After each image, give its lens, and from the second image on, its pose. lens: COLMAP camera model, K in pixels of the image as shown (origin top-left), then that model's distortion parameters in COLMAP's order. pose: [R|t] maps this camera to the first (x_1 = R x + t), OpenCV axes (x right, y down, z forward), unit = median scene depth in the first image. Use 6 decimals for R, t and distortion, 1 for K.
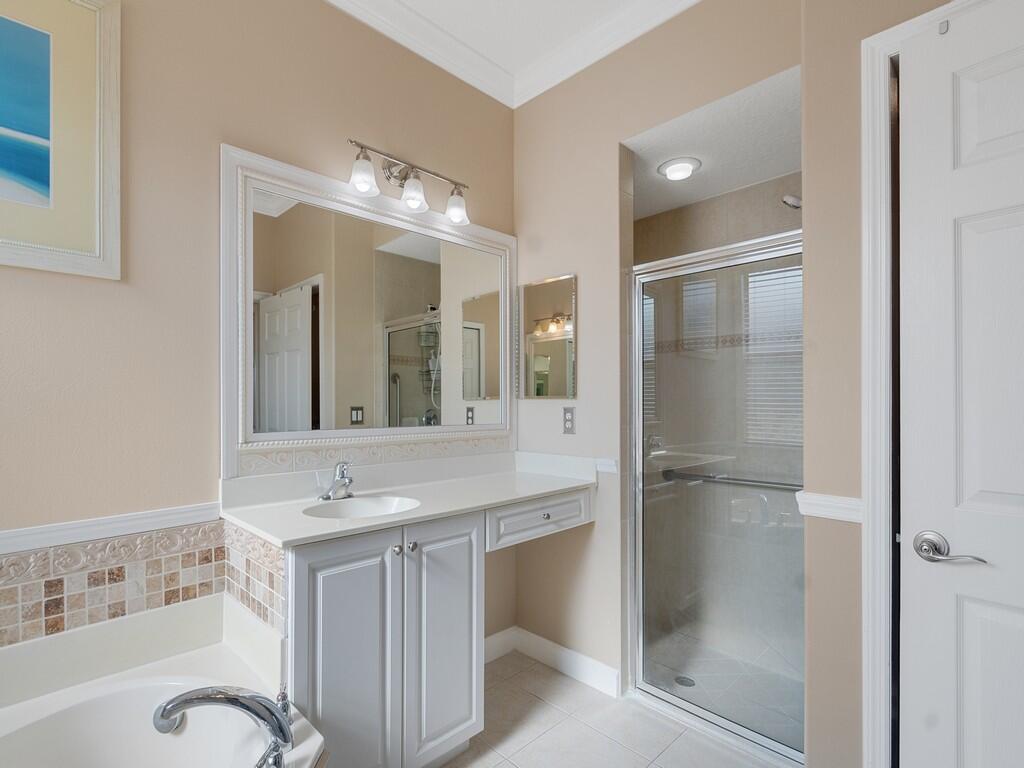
lens RADIAL K [[492.0, 0, 510.3], [0, 492.0, 400.2], [0, 0, 1]] dist [0.000117, 0.000518]
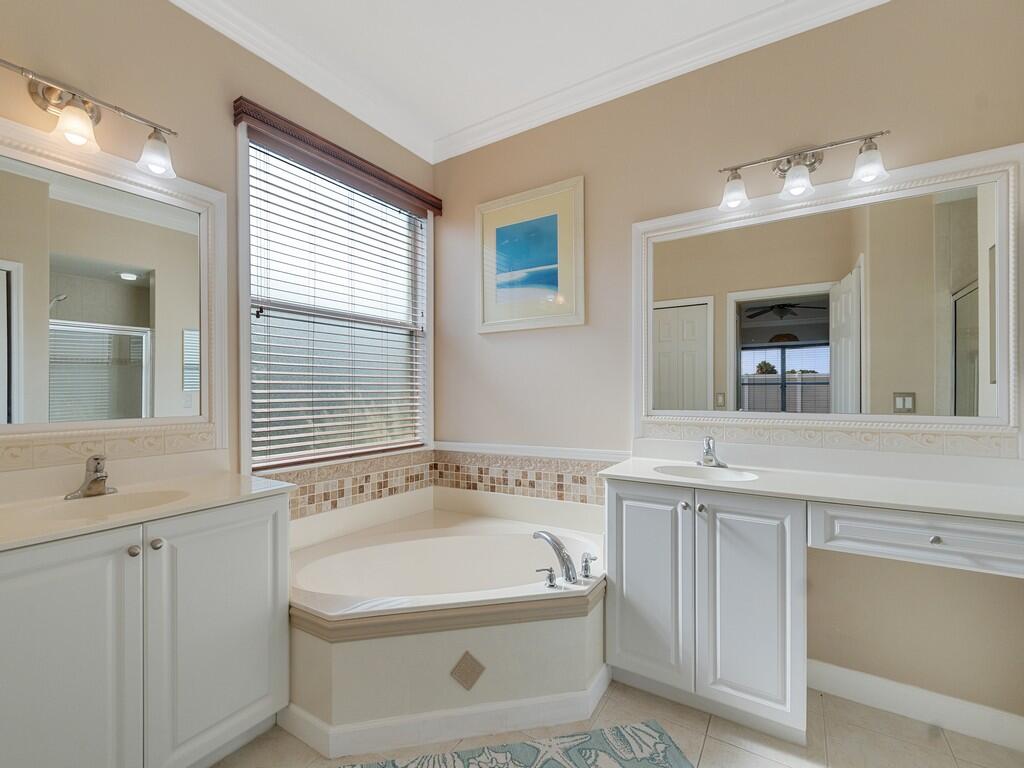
lens RADIAL K [[479.4, 0, 512.0], [0, 479.4, 384.0], [0, 0, 1]] dist [0.000535, -0.000055]
pose [[0.241817, -0.011655, -0.970252, 0.758477], [0.008484, 0.999915, -0.009897, 0.001191], [0.970285, -0.005839, 0.241895, 0.240771]]
